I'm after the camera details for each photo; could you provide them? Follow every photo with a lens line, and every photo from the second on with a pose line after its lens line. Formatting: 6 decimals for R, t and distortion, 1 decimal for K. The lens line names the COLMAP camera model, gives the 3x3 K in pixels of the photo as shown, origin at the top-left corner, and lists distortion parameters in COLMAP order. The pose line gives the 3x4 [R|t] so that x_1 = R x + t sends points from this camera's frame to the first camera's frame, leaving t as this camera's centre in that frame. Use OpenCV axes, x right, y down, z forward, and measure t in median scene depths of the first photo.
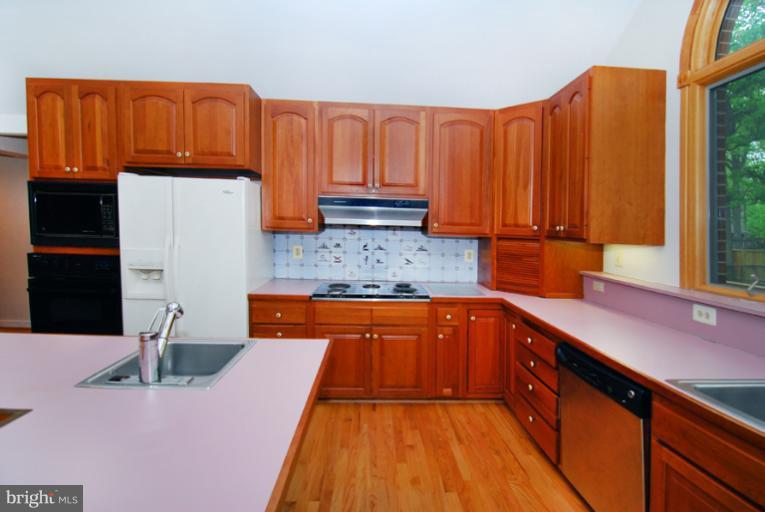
lens RADIAL K [[389.5, 0, 379.8], [0, 389.5, 244.8], [0, 0, 1]] dist [0.001652, -0.001366]
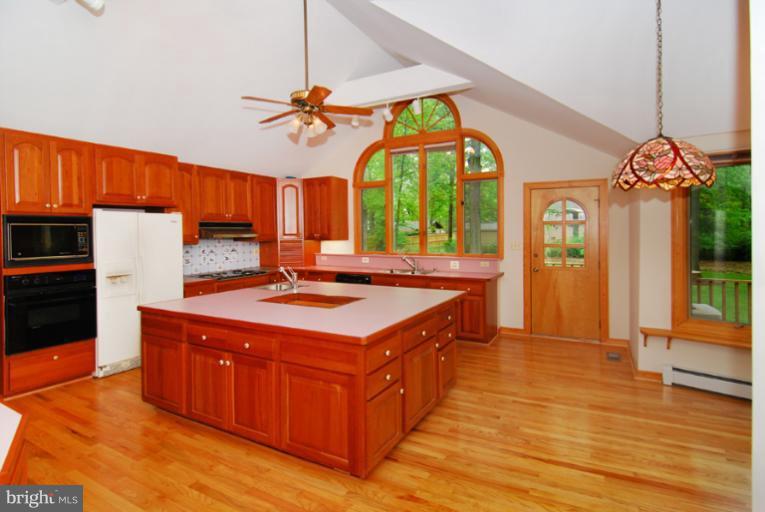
lens RADIAL K [[389.5, 0, 379.8], [0, 389.5, 244.8], [0, 0, 1]] dist [0.001652, -0.001366]
pose [[0.523636, -0.063854, 0.849546, -1.274553], [0.067033, 0.997184, 0.033634, -0.034179], [-0.849301, 0.039335, 0.526441, -0.567453]]
